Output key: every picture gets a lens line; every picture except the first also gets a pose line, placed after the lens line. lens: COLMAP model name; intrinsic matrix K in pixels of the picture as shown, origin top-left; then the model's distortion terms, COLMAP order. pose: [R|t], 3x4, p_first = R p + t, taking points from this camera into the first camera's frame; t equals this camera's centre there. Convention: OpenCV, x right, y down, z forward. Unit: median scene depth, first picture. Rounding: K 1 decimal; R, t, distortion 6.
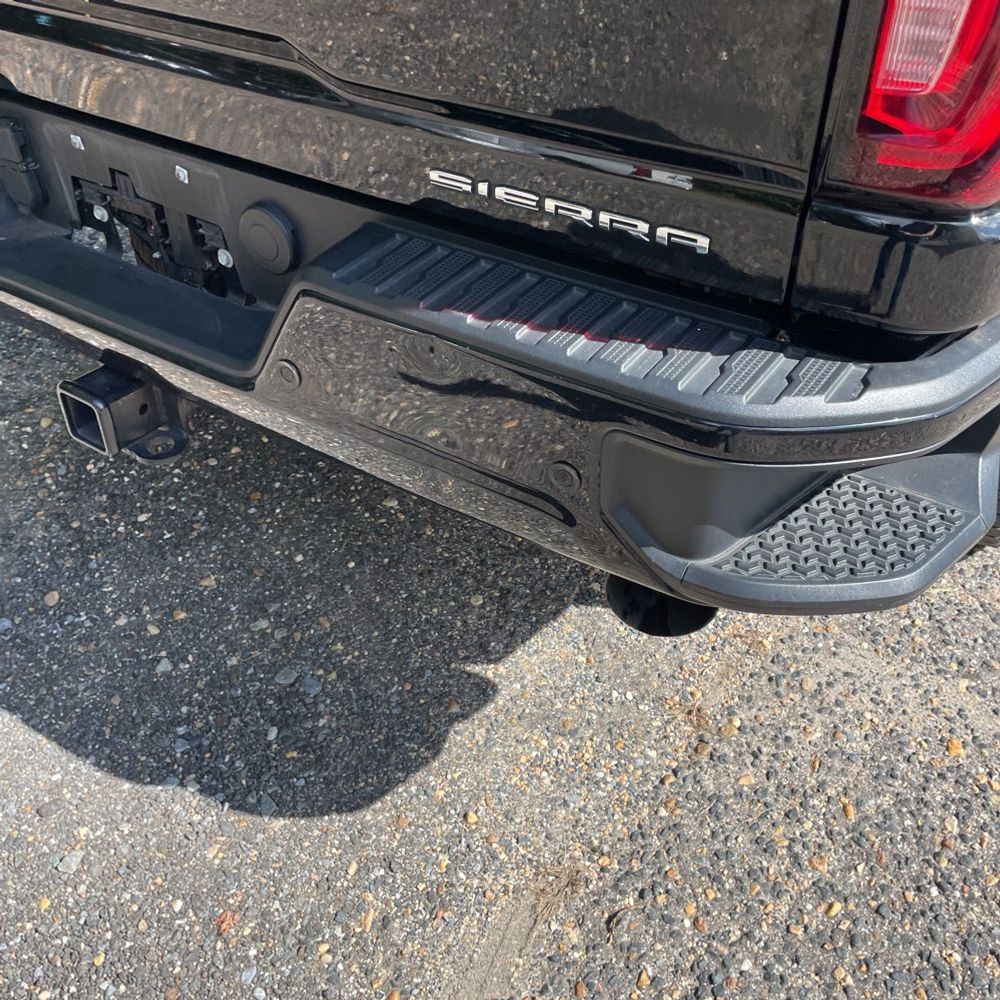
lens RADIAL K [[1011.0, 0, 500.0], [0, 1011.0, 500.0], [0, 0, 1]] dist [0.074315, -0.112583]
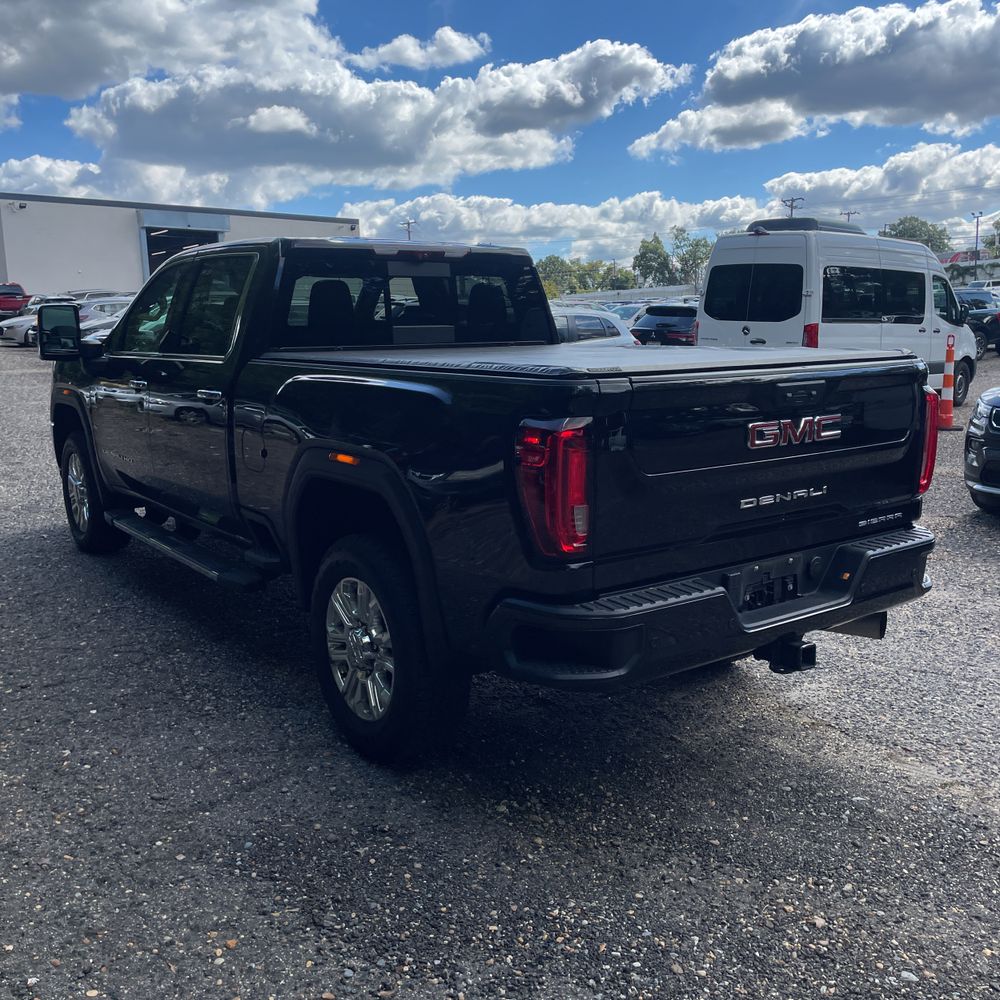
lens RADIAL K [[982.4, 0, 500.0], [0, 982.4, 500.0], [0, 0, 1]] dist [0.097224, -0.130203]
pose [[0.339217, -0.168180, 0.925552, -2.815637], [0.599623, 0.796762, -0.074986, -0.649765], [-0.724833, 0.580419, 0.371120, 0.371816]]
